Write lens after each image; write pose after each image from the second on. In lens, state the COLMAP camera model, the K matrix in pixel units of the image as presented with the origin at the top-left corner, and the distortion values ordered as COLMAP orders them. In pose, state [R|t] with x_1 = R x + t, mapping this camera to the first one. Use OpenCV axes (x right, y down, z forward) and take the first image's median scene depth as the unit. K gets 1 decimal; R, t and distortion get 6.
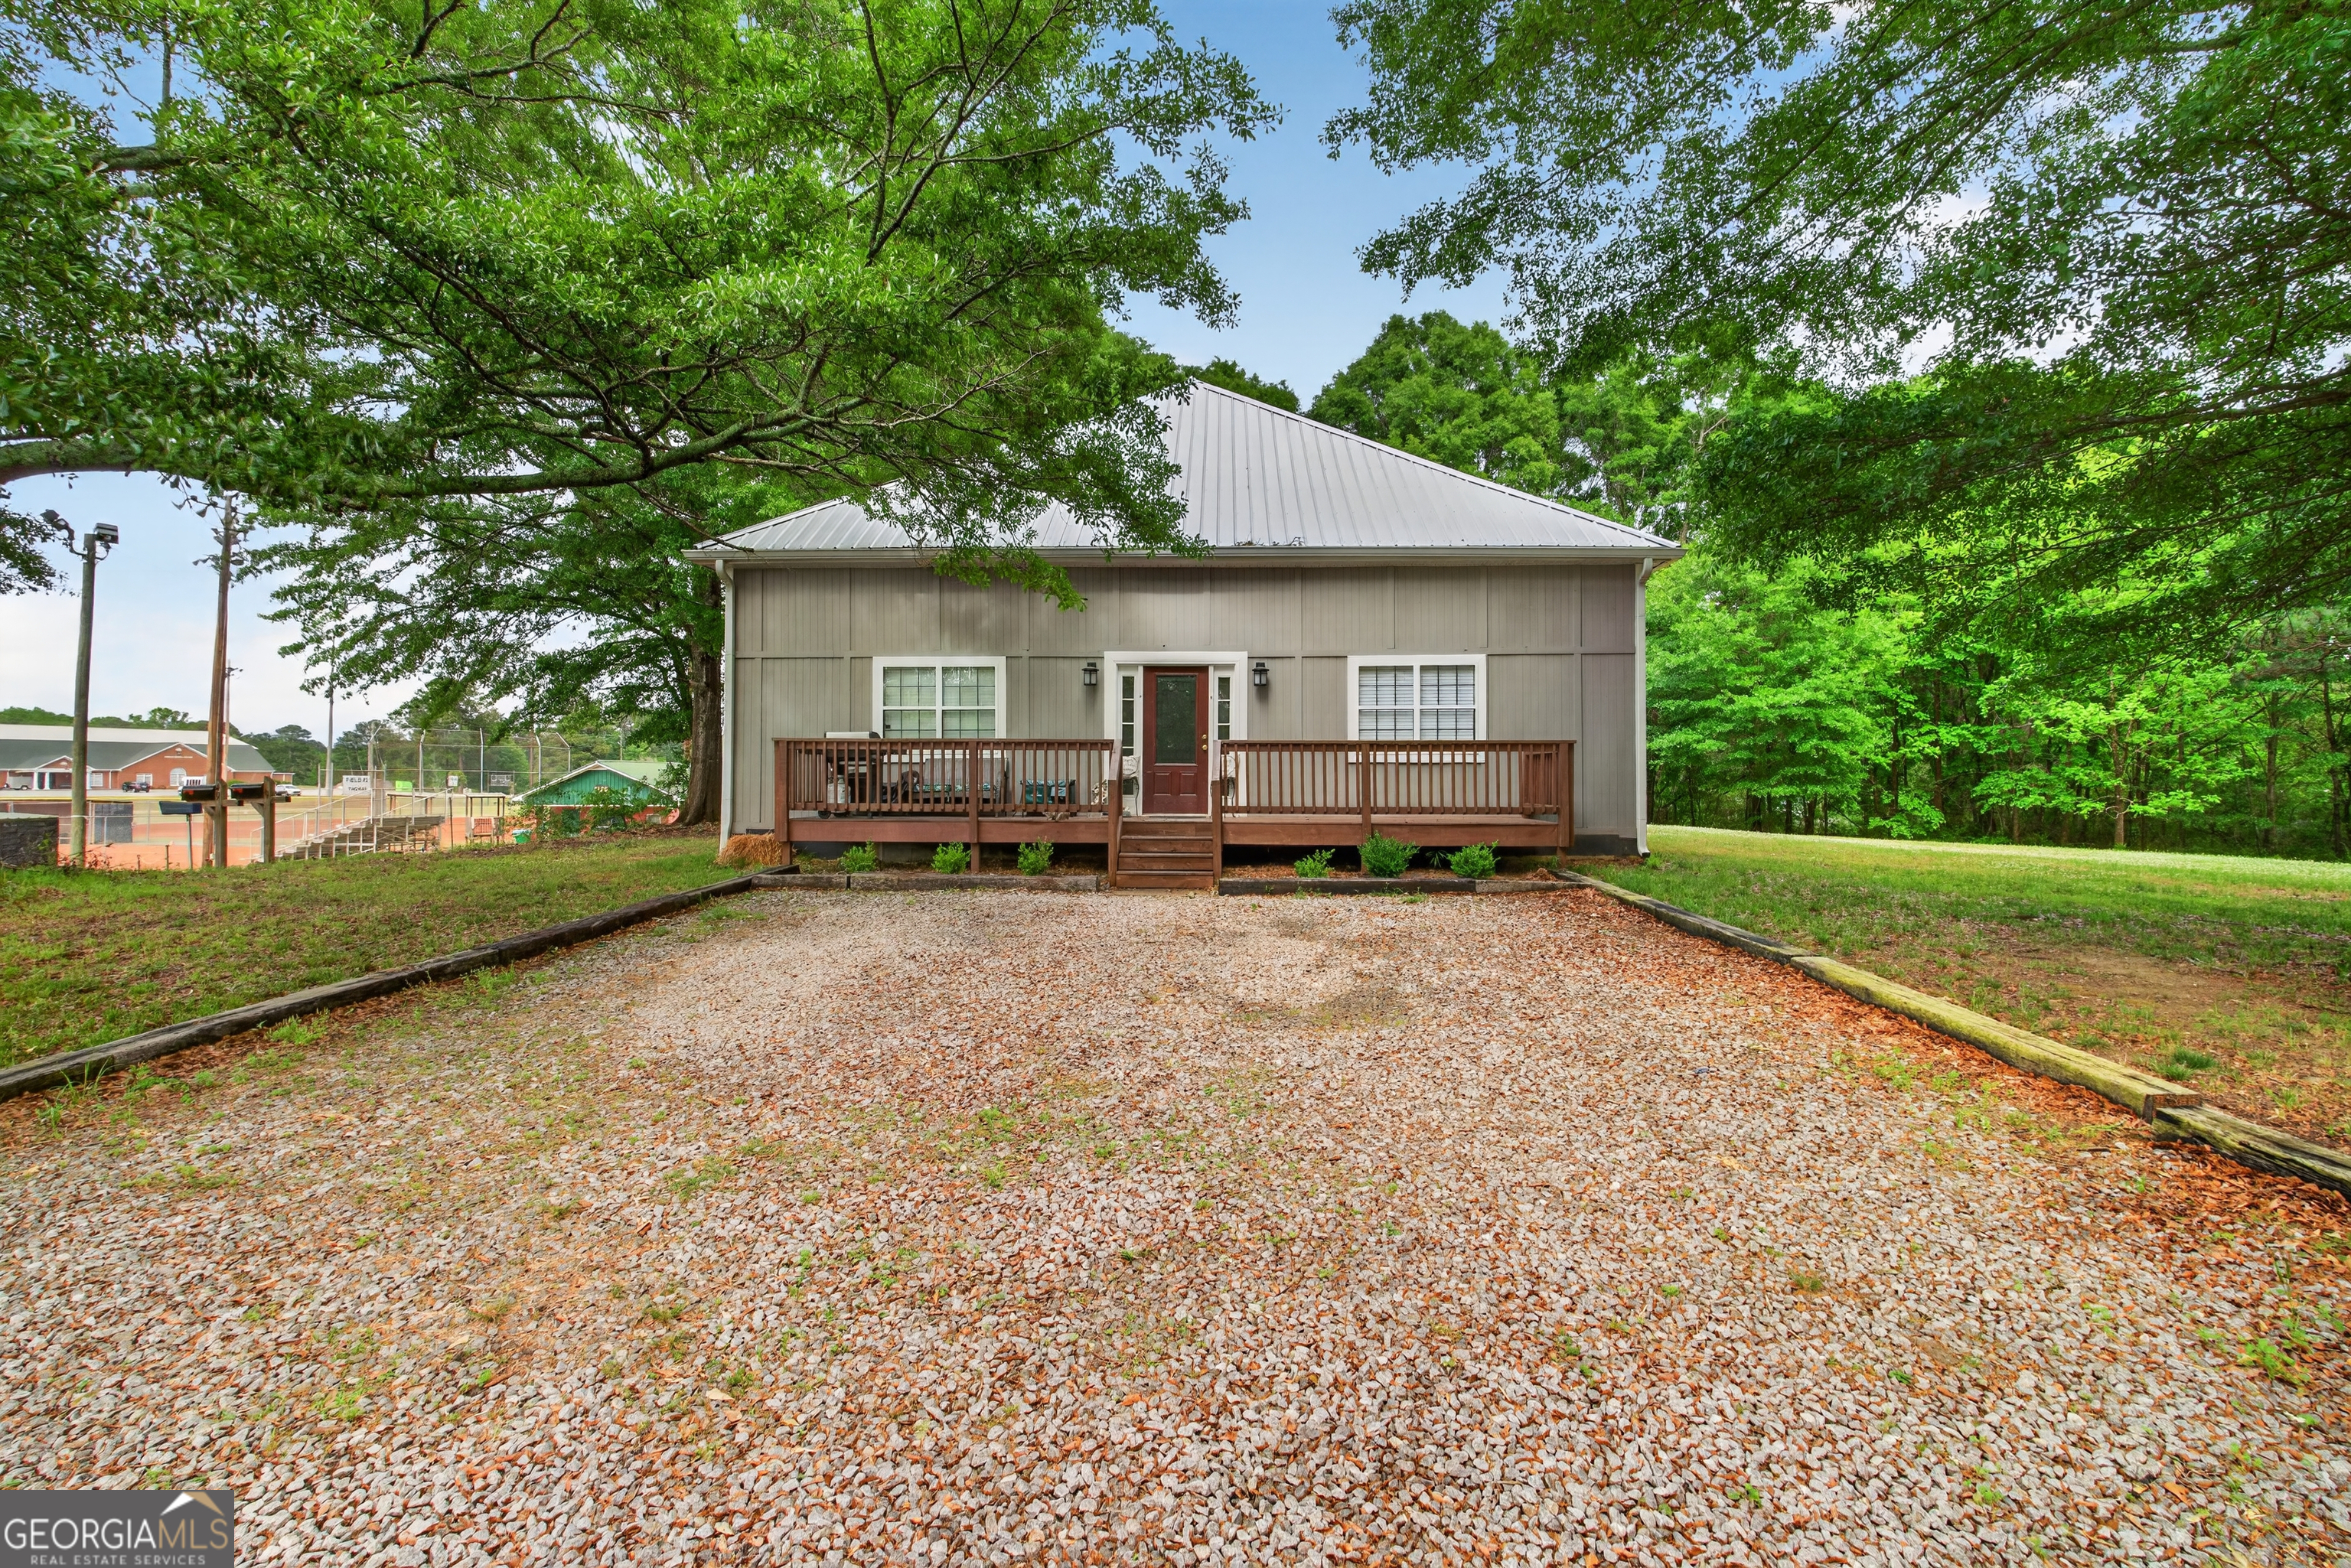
lens RADIAL K [[1075.7, 0, 1173.9], [0, 1075.7, 754.2], [0, 0, 1]] dist [-0.002647, -0.000603]
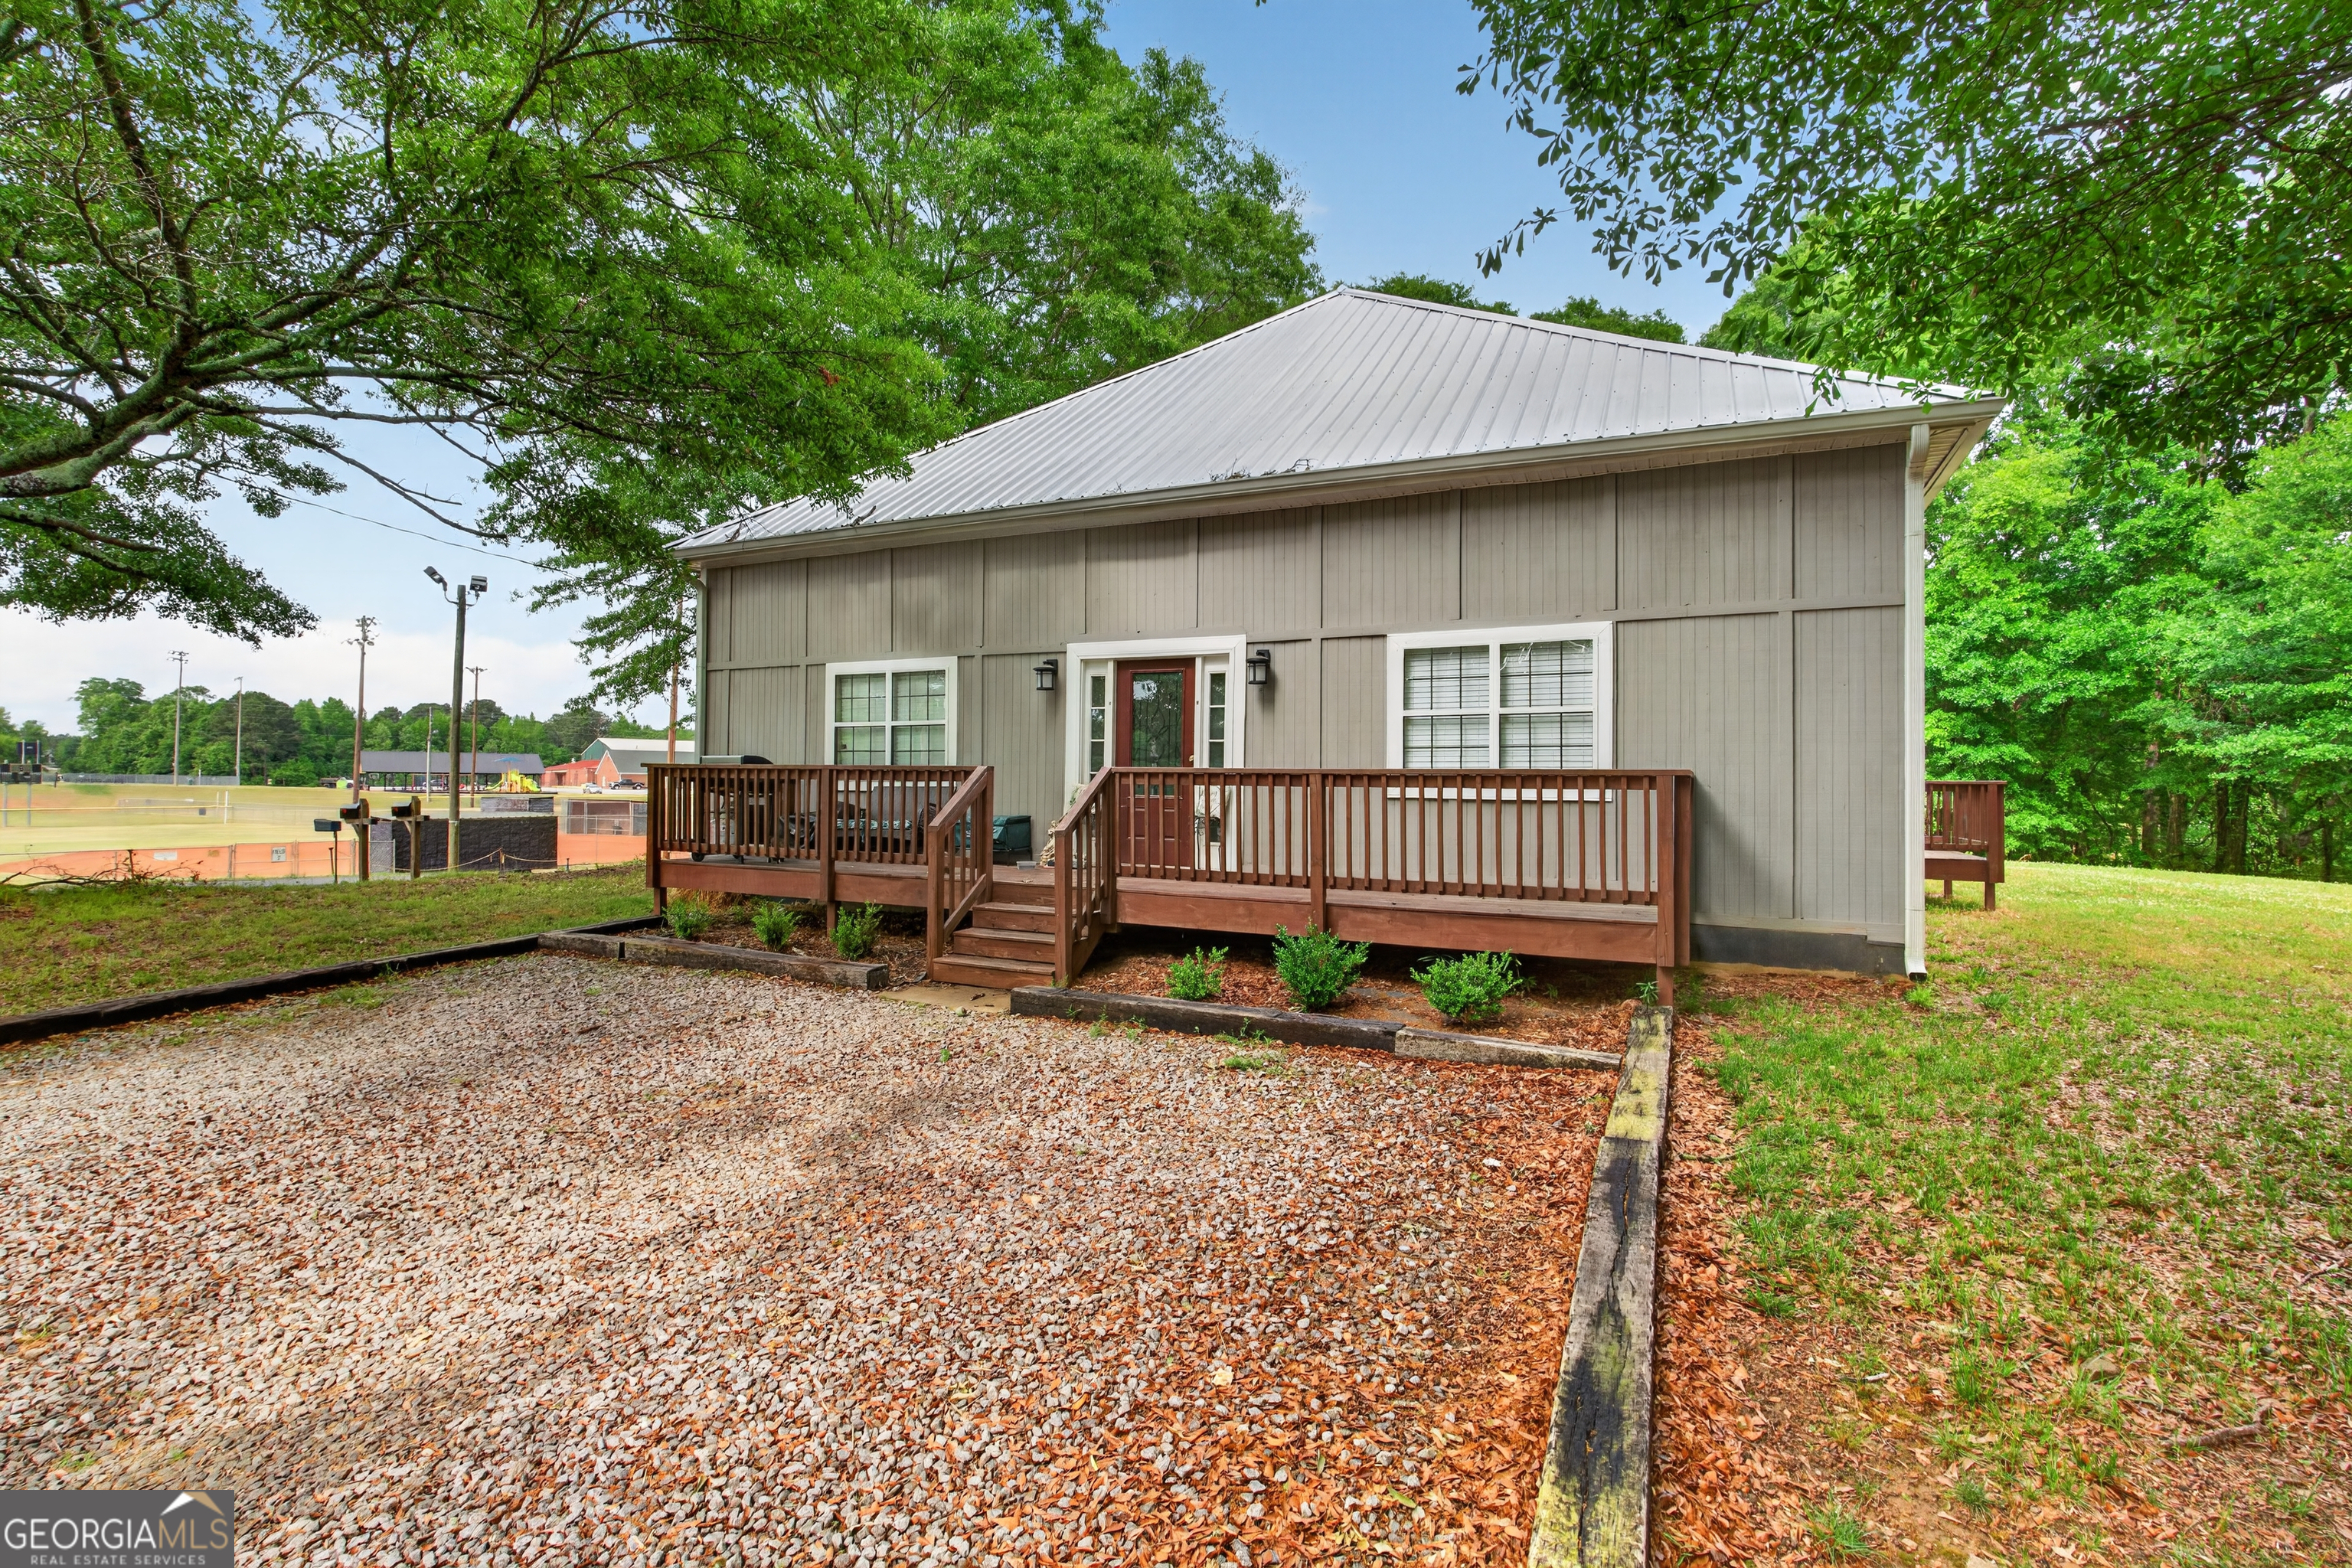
lens RADIAL K [[1072.8, 0, 1175.3], [0, 1072.8, 772.5], [0, 0, 1]] dist [-0.016336, -0.000259]
pose [[0.915777, 0.003644, -0.401671, 0.304618], [0.002391, 0.999892, 0.014523, -0.017327], [0.401680, -0.014260, 0.915669, 0.352575]]
